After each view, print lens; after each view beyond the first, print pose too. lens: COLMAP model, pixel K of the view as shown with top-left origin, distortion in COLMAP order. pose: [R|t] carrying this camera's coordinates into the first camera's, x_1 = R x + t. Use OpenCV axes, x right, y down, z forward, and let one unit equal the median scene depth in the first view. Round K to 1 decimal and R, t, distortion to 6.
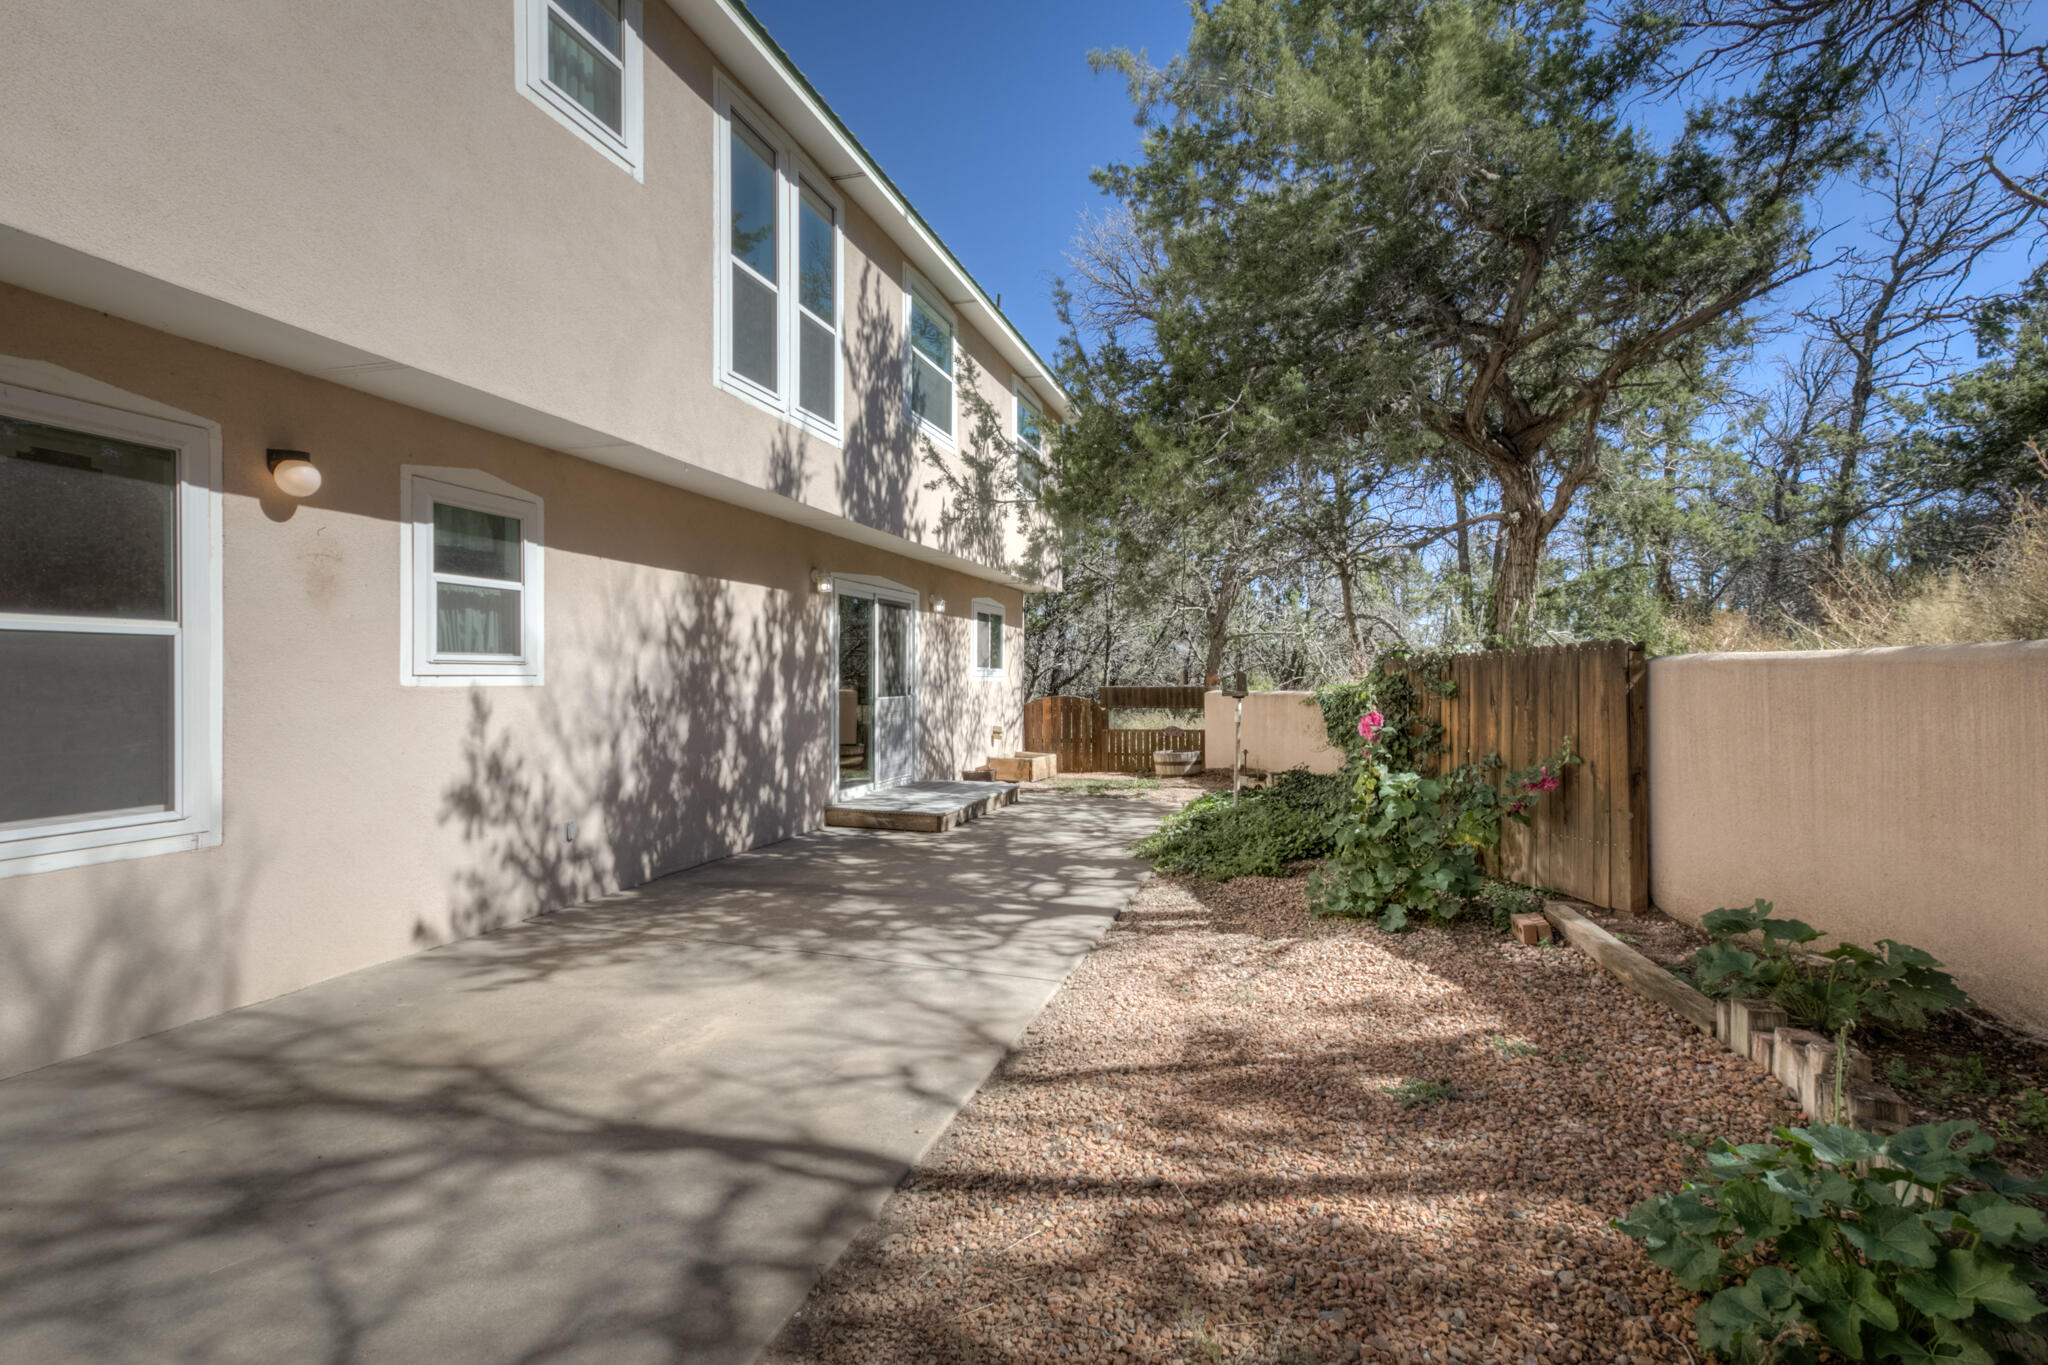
lens RADIAL K [[942.3, 0, 1022.8], [0, 942.3, 673.6], [0, 0, 1]] dist [0.008874, 0.001051]
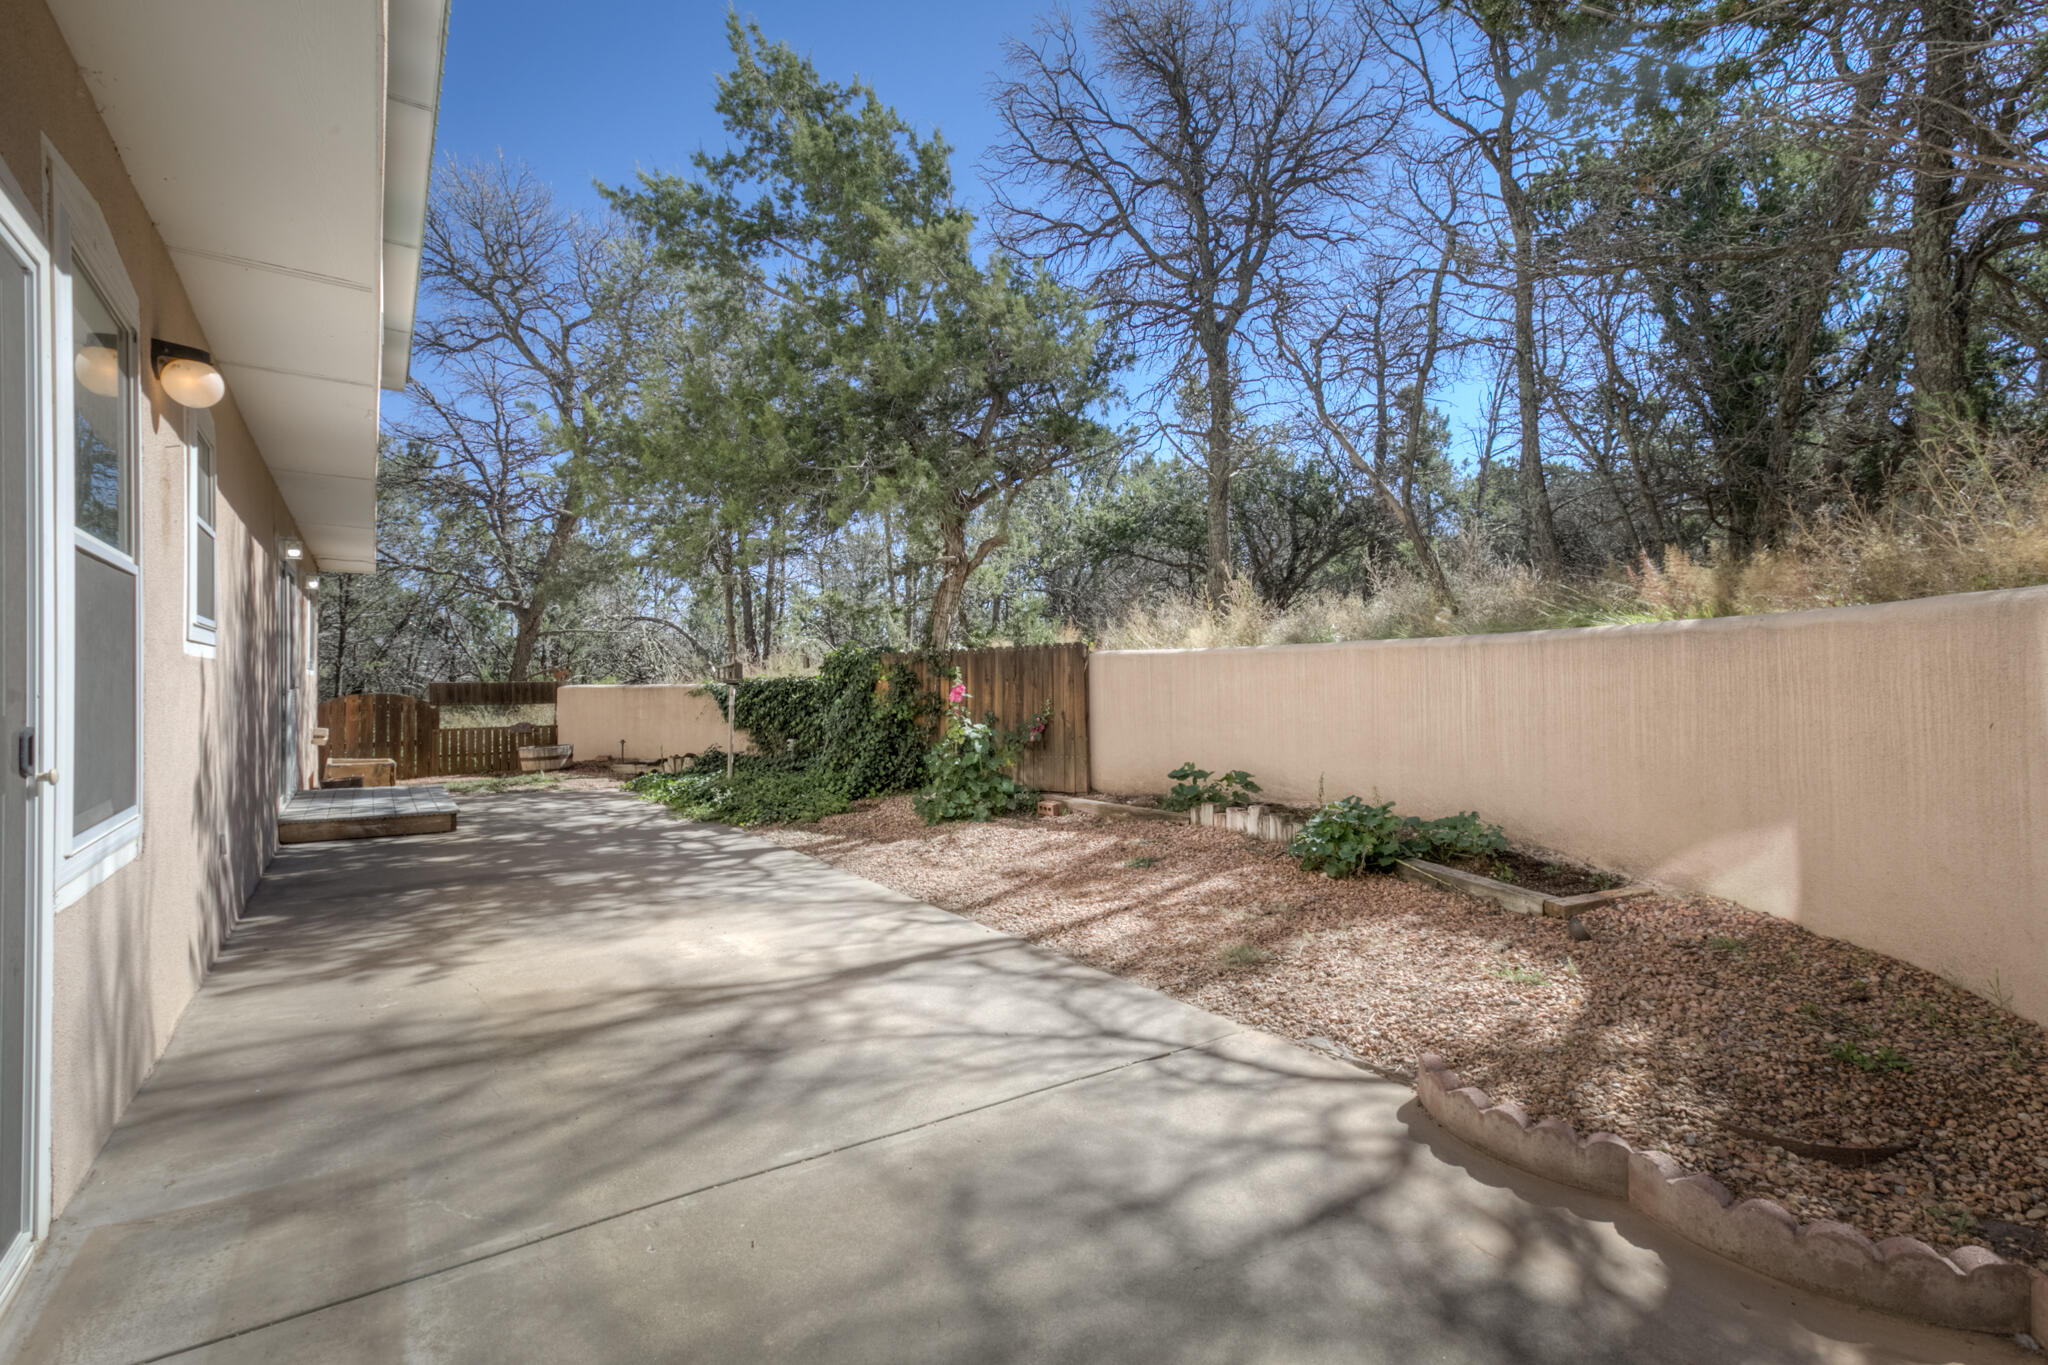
lens RADIAL K [[942.3, 0, 1026.1], [0, 942.3, 682.3], [0, 0, 1]] dist [0.008874, 0.001051]
pose [[0.621272, -0.002130, 0.783592, -1.192647], [-0.000201, 0.999996, 0.002878, 0.048763], [-0.783595, -0.001945, 0.621269, -0.053314]]
